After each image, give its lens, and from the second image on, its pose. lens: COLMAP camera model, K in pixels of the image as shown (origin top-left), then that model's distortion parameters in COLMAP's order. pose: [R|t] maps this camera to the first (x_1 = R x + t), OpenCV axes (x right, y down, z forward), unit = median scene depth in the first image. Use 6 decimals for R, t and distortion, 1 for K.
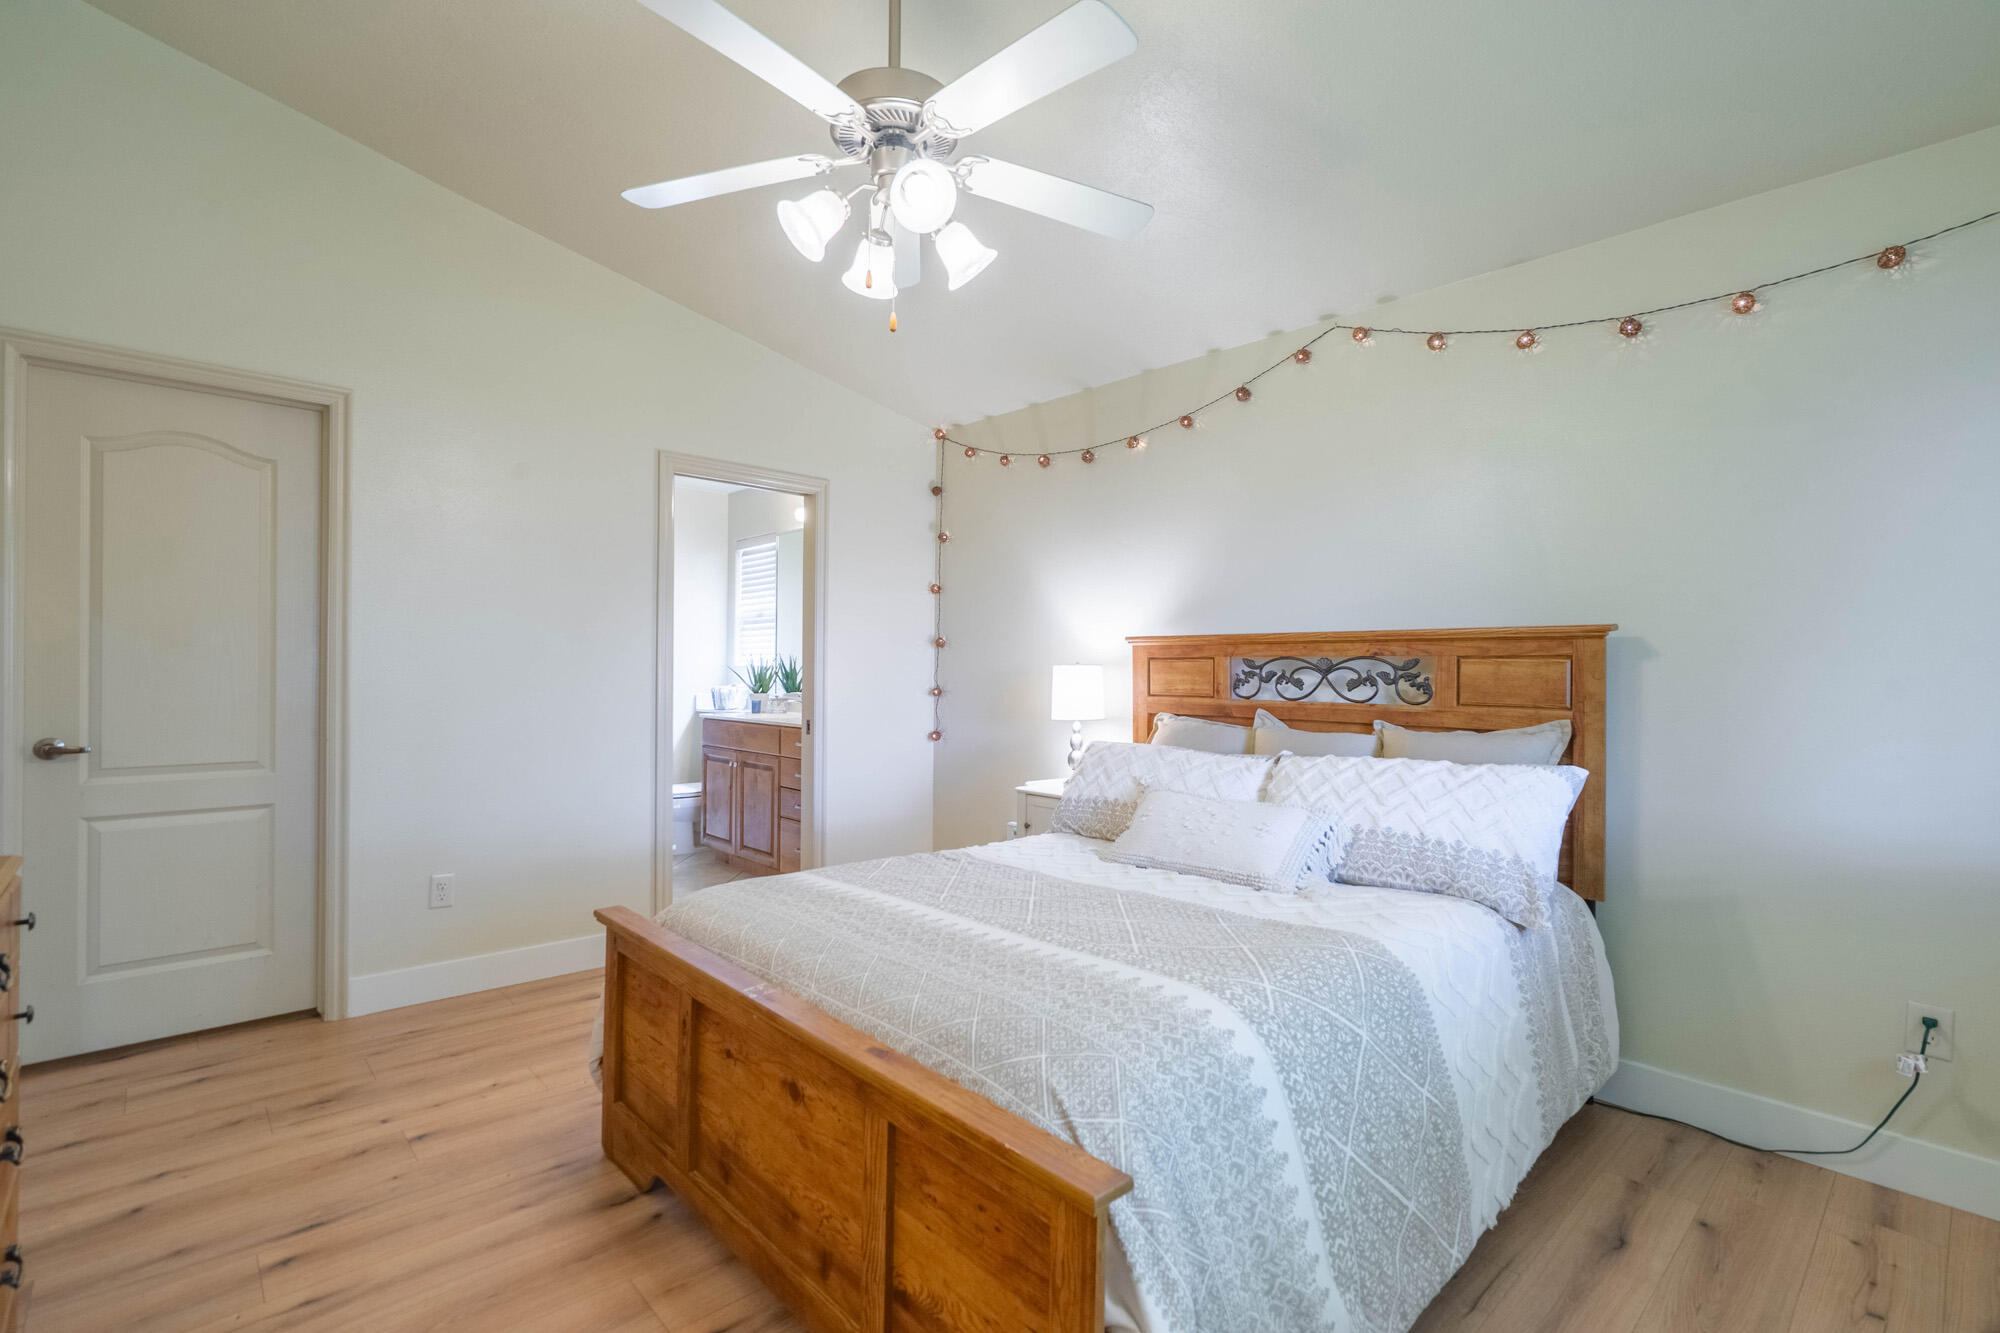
lens RADIAL K [[919.2, 0, 995.2], [0, 919.2, 660.7], [0, 0, 1]] dist [-0.000472, 0.001197]
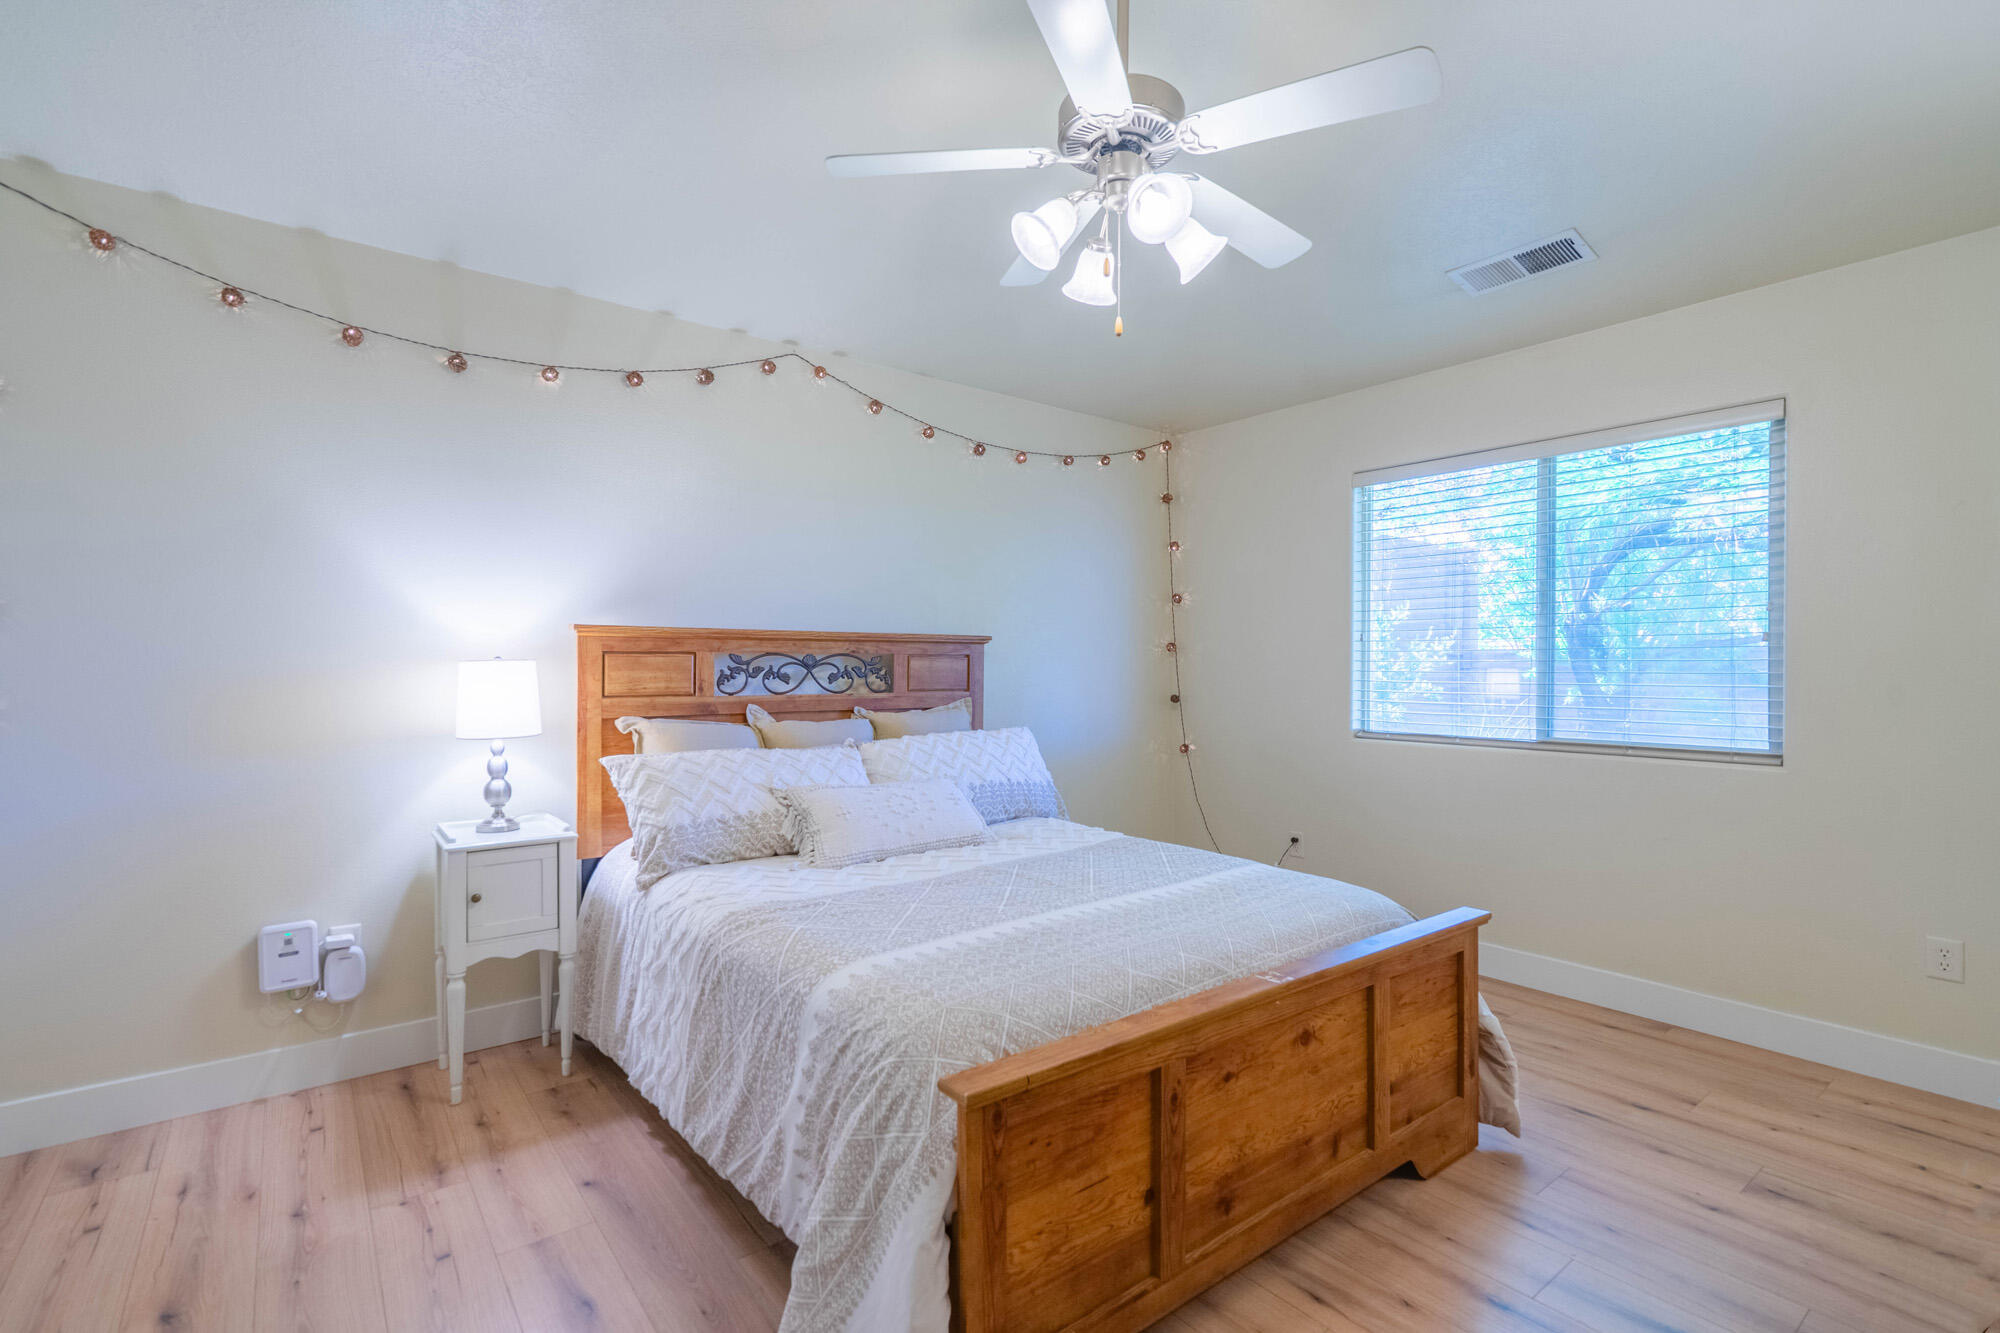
lens RADIAL K [[919.2, 0, 1003.5], [0, 919.2, 662.3], [0, 0, 1]] dist [-0.000472, 0.001197]
pose [[0.080609, -0.004587, 0.996735, -0.712566], [-0.012702, 0.999903, 0.005629, -0.002717], [-0.996665, -0.013114, 0.080543, 0.657673]]
